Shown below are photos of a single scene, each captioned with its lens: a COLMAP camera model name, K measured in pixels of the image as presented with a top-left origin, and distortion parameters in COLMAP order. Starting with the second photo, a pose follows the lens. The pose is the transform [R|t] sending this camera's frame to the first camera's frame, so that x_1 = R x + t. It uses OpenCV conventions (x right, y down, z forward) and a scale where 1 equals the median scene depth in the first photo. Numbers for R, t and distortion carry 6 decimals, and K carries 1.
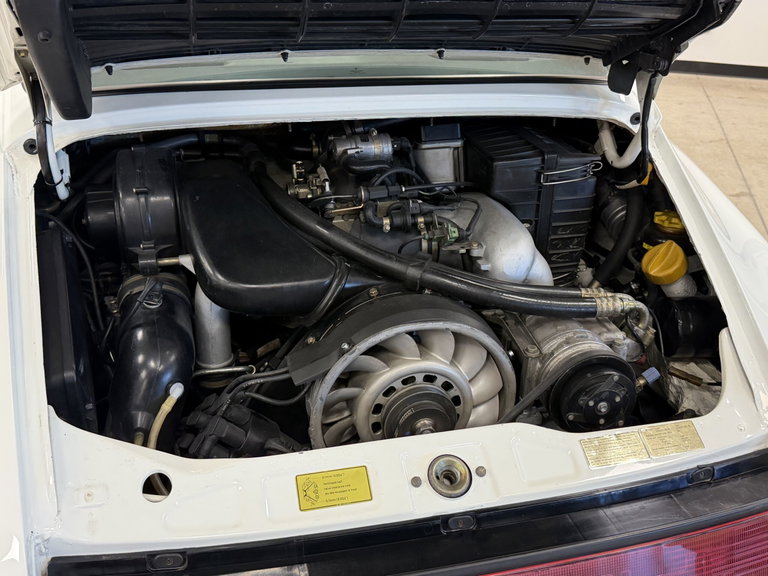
lens RADIAL K [[754.8, 0, 384.0], [0, 754.8, 288.0], [0, 0, 1]] dist [0.143612, -0.337447]
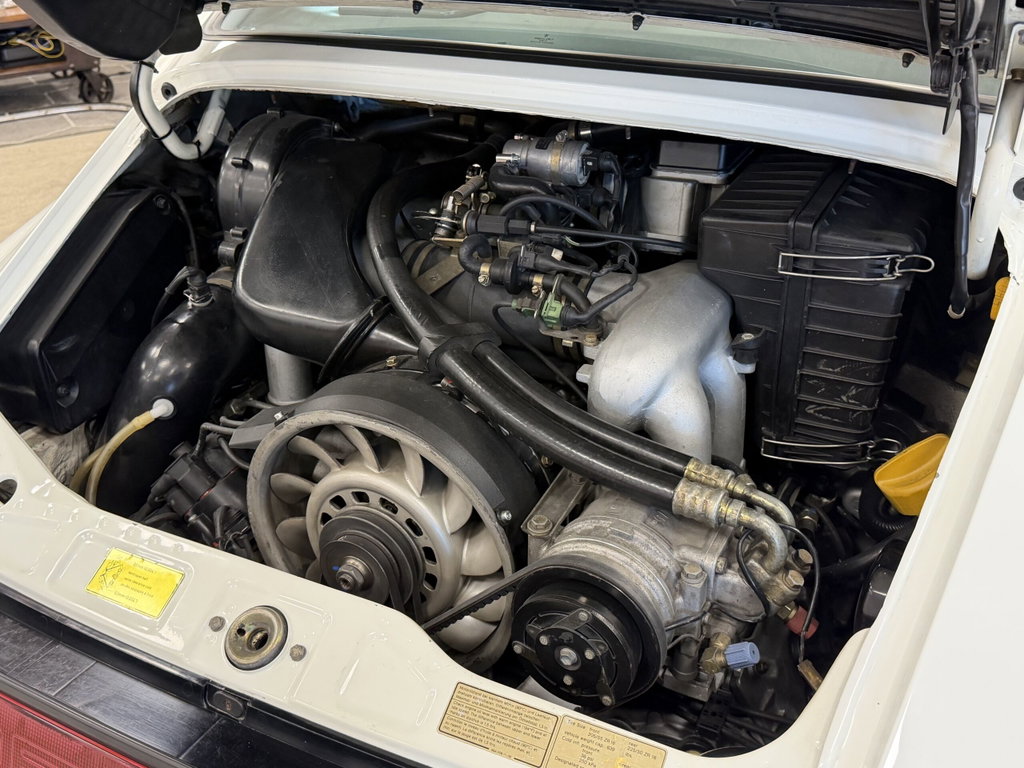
lens RADIAL K [[1006.4, 0, 512.0], [0, 1006.4, 384.0], [0, 0, 1]] dist [0.143612, -0.337447]
pose [[0.760777, 0.283904, -0.583624, 0.553219], [-0.259706, 0.957283, 0.127133, -0.108063], [0.594787, 0.054851, 0.802010, 0.306418]]
